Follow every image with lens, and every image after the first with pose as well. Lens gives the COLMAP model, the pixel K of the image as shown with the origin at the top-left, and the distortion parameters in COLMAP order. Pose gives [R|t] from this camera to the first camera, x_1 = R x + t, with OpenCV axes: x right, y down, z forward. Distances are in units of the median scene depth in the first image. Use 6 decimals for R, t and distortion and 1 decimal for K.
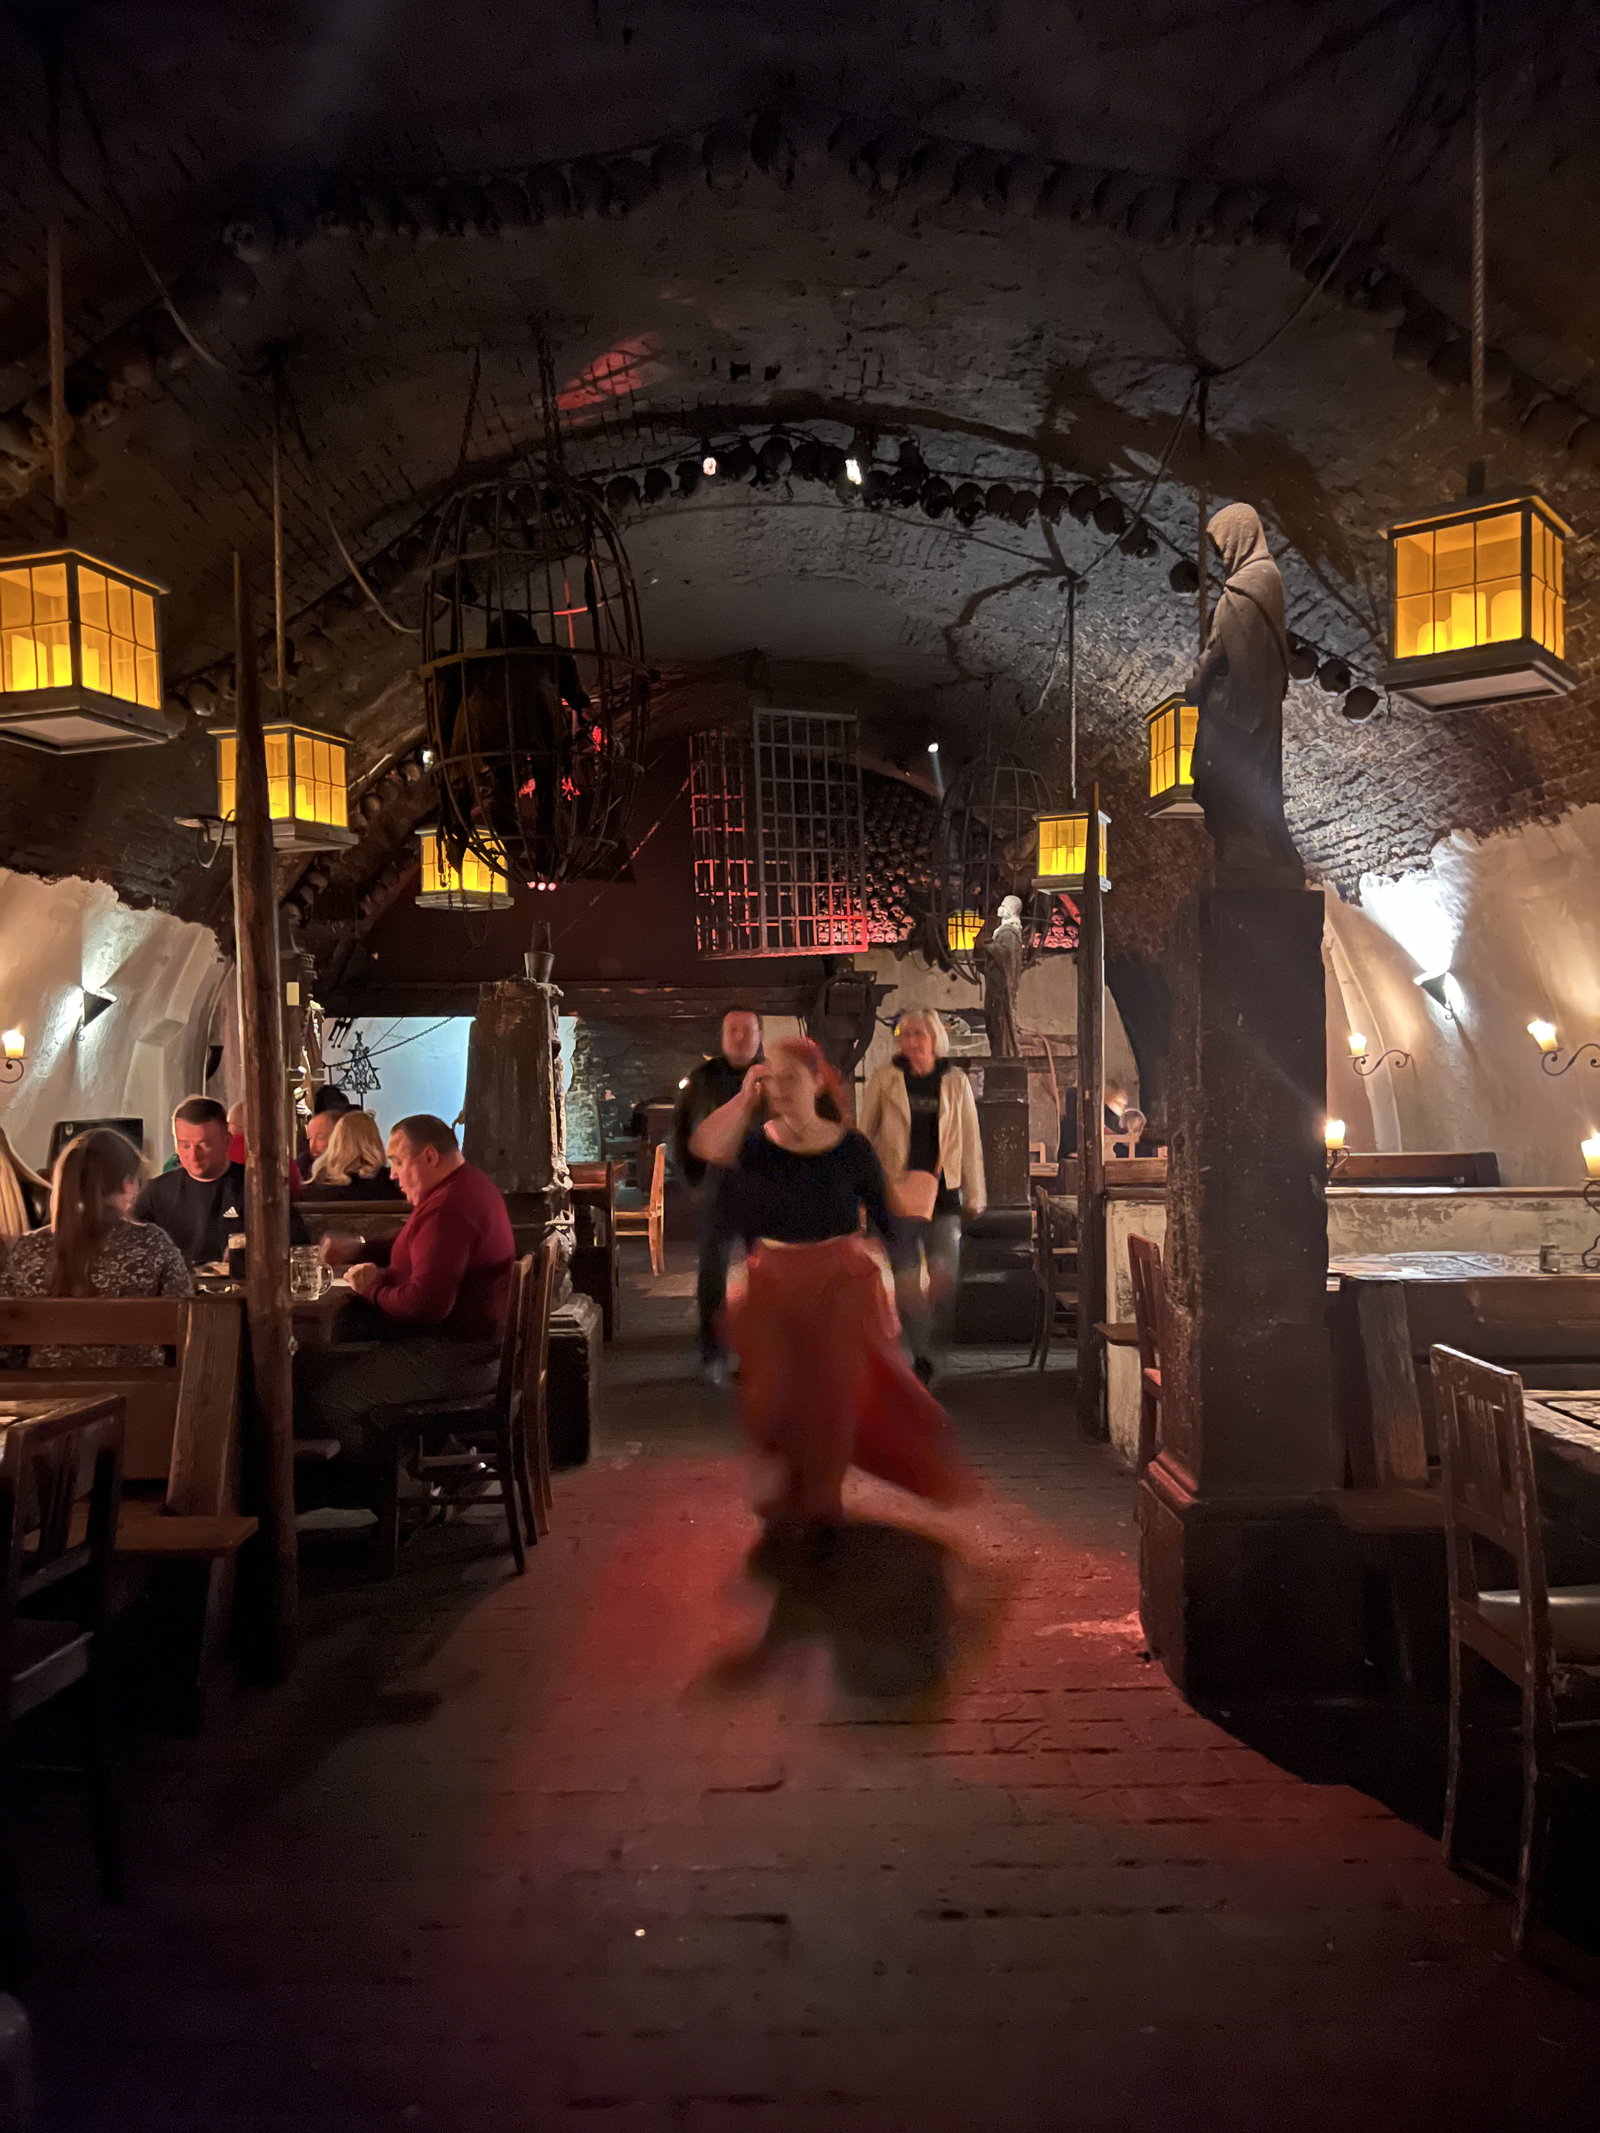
lens RADIAL K [[1755.7, 0, 800.0], [0, 1755.7, 1066.5], [0, 0, 1]] dist [0.098369, -0.003993]
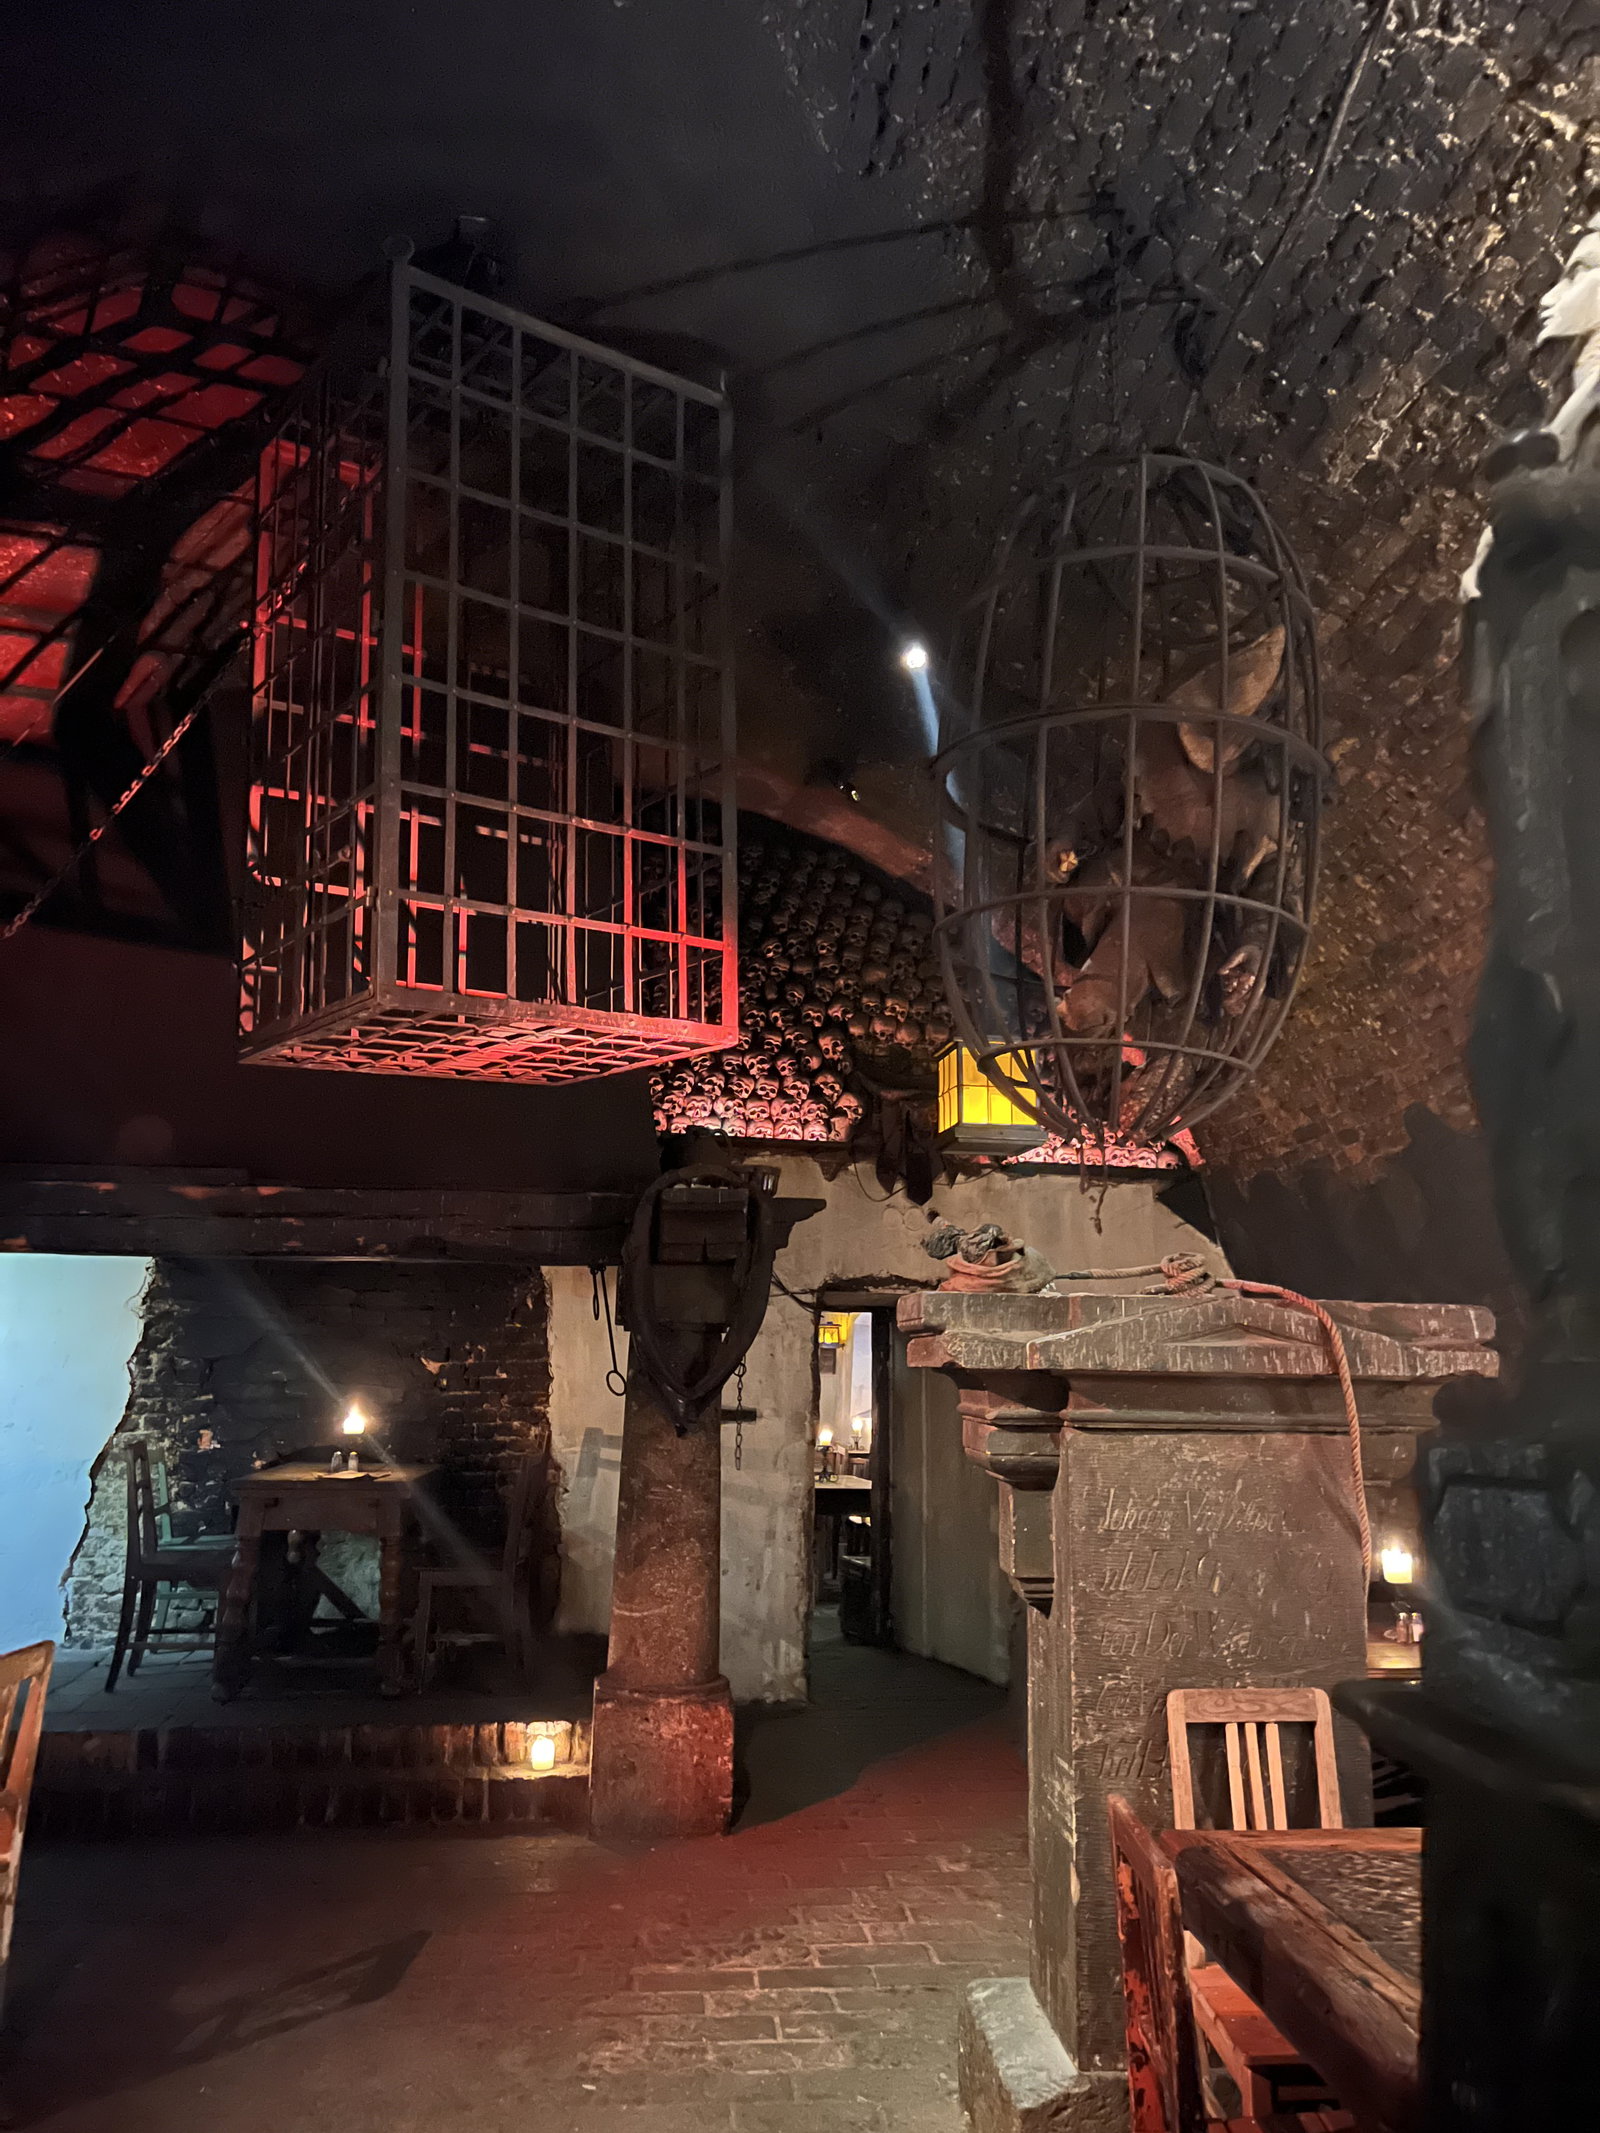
lens RADIAL K [[1755.7, 0, 800.0], [0, 1755.7, 1066.5], [0, 0, 1]] dist [0.098369, -0.003993]
pose [[0.998899, 0.029900, 0.036148, 0.028204], [-0.023056, 0.983979, -0.176786, -0.001524], [-0.040854, 0.175758, 0.983585, 0.488786]]
